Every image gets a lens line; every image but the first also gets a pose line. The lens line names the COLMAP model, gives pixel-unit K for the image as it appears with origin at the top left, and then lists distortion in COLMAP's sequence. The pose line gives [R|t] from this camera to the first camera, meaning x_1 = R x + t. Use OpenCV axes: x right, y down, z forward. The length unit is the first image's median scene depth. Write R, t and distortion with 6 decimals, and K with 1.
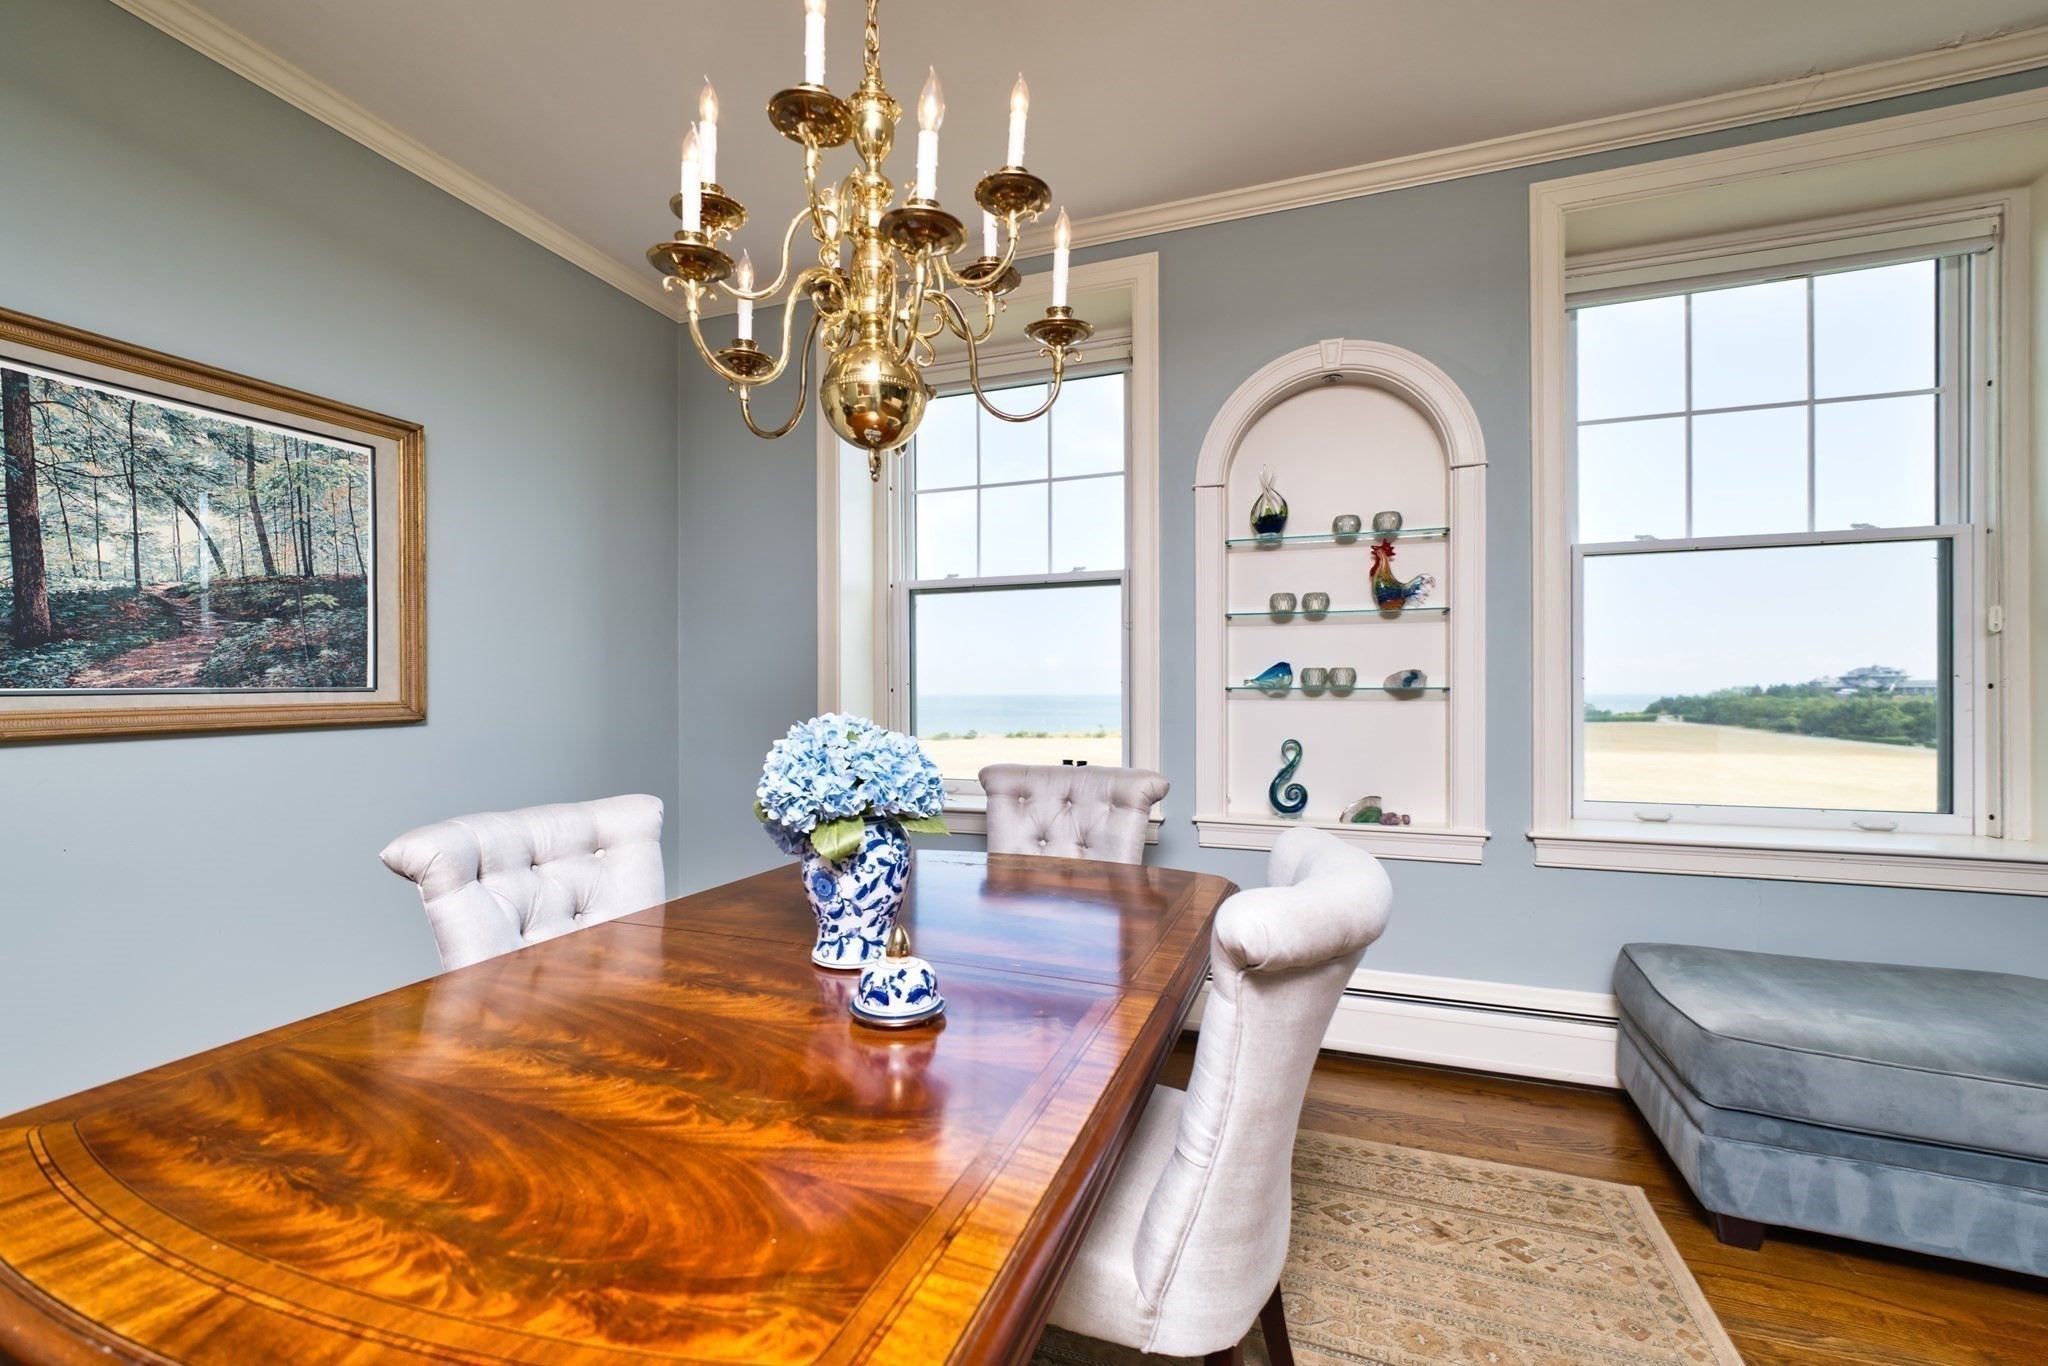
lens RADIAL K [[842.0, 0, 1018.1], [0, 842.0, 690.5], [0, 0, 1]] dist [-0.004105, 0.001631]
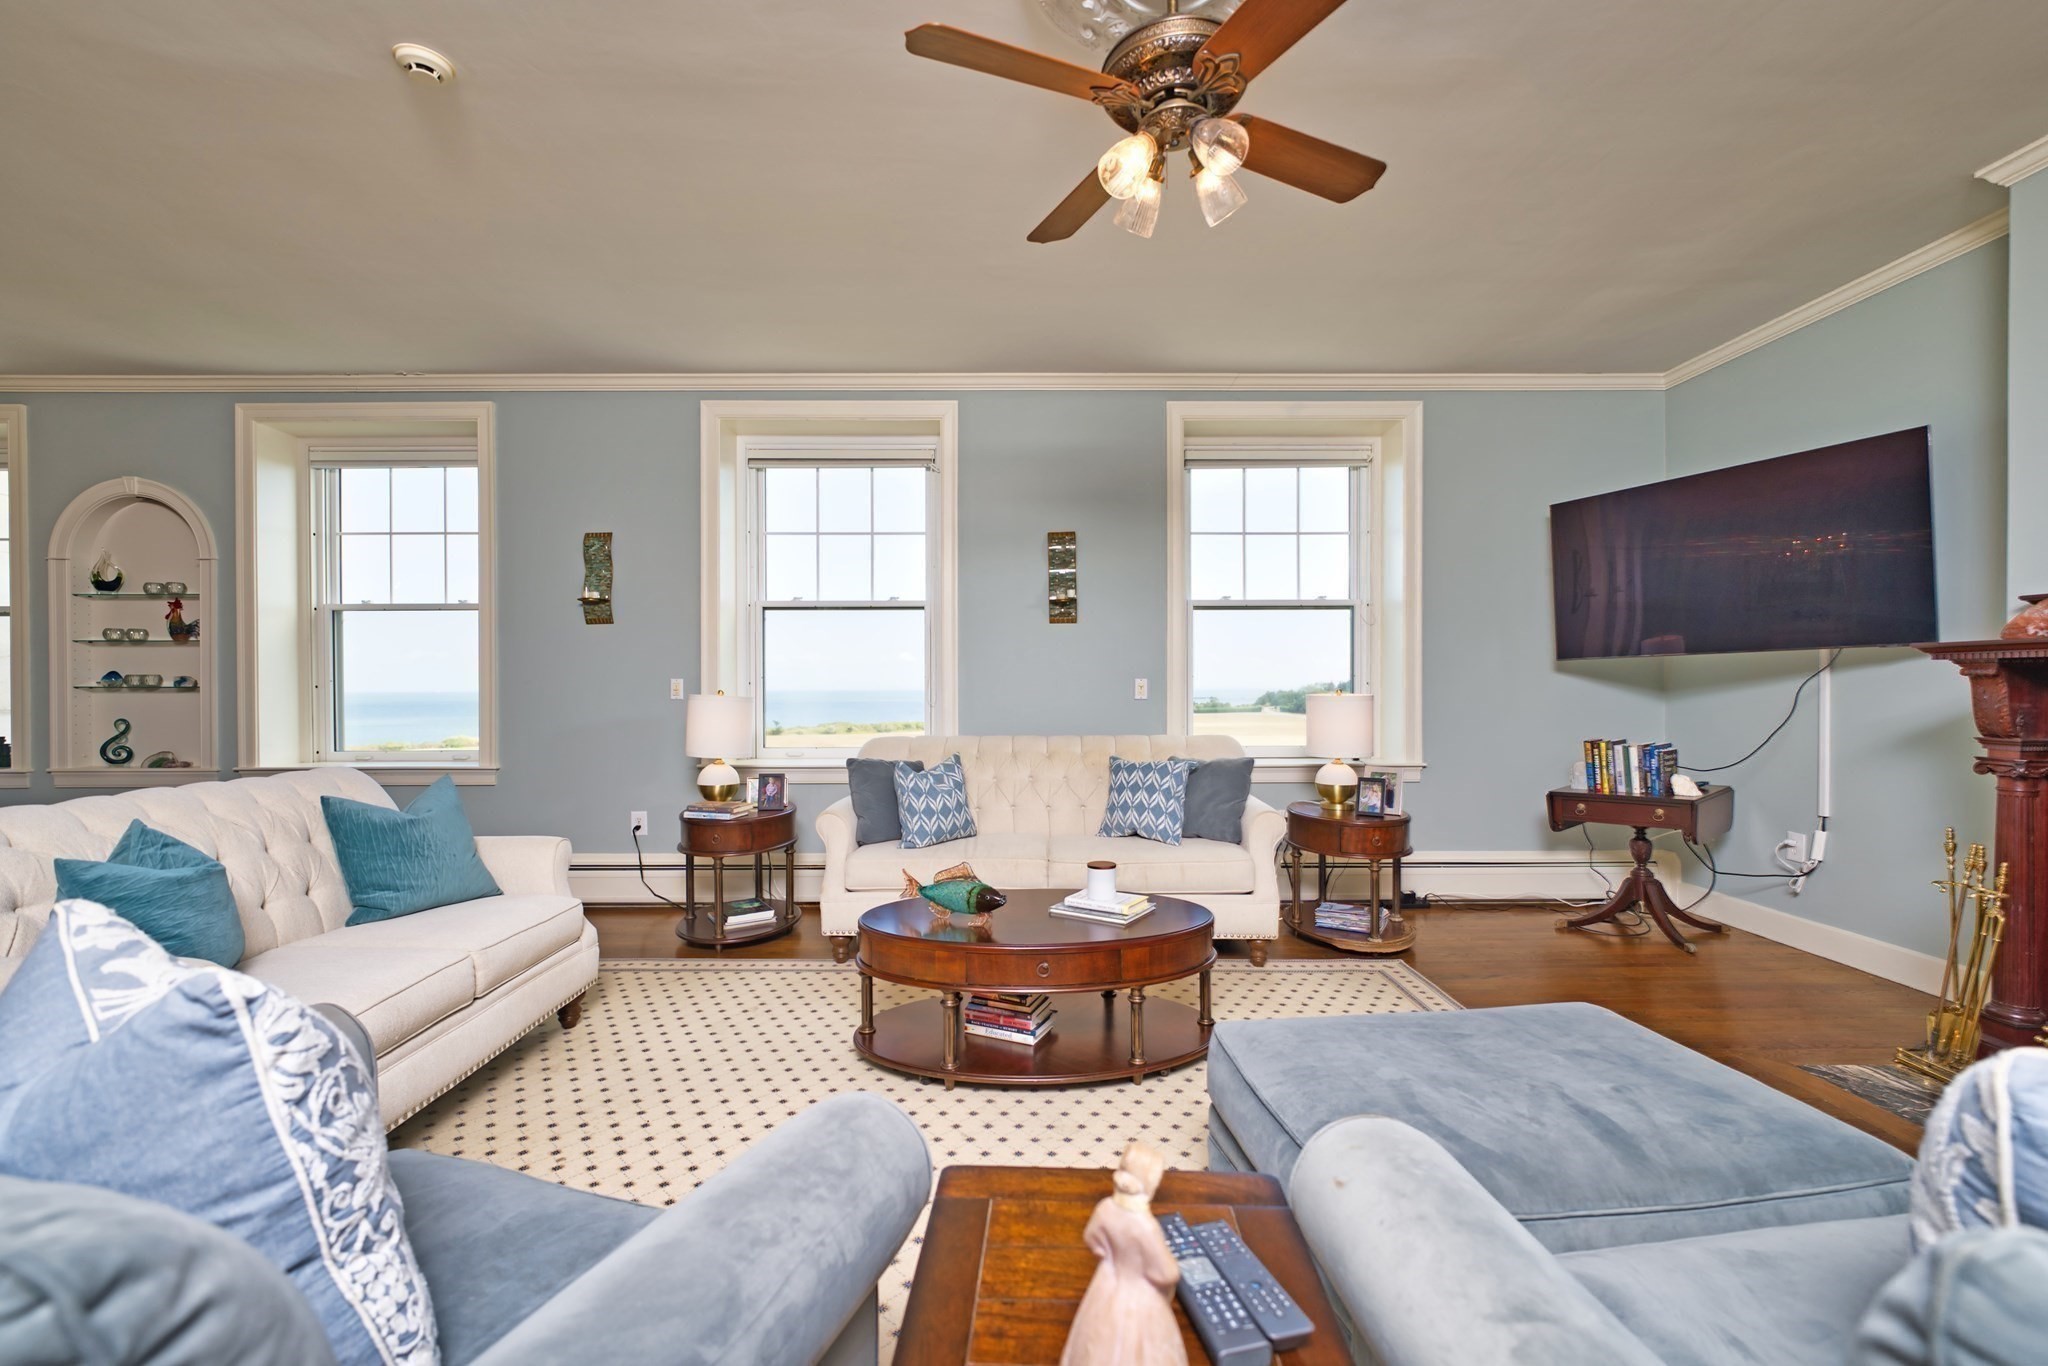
lens RADIAL K [[860.0, 0, 1003.5], [0, 860.0, 689.3], [0, 0, 1]] dist [-0.003023, 0.001555]
pose [[0.934684, -0.006046, 0.355430, 1.629810], [0.003852, 0.999969, 0.006881, -0.002493], [-0.355460, -0.005062, 0.934678, -1.420102]]
